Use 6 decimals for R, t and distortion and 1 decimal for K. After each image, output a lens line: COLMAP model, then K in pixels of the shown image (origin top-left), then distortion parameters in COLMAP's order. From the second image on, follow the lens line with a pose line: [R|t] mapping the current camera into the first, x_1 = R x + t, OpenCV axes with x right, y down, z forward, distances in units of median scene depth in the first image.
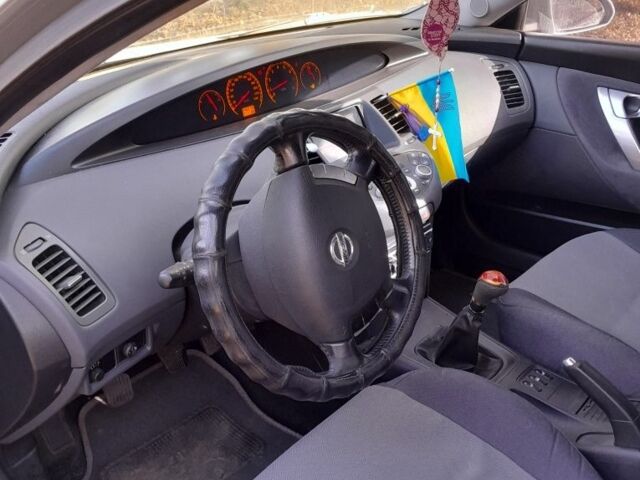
lens RADIAL K [[683.9, 0, 316.4], [0, 683.9, 237.6], [0, 0, 1]] dist [0.159159, -0.368731]
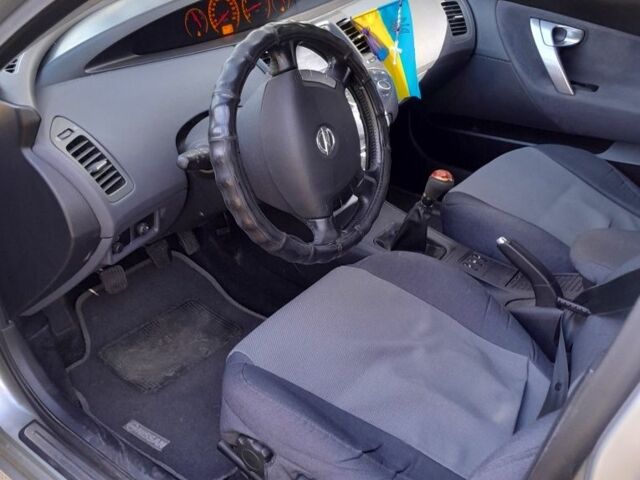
lens RADIAL K [[683.9, 0, 316.4], [0, 683.9, 237.6], [0, 0, 1]] dist [0.159159, -0.368731]
pose [[0.995577, -0.005188, 0.093807, -0.077658], [-0.002449, 0.996702, 0.081107, 0.073815], [-0.093919, -0.080978, 0.992281, -0.183971]]
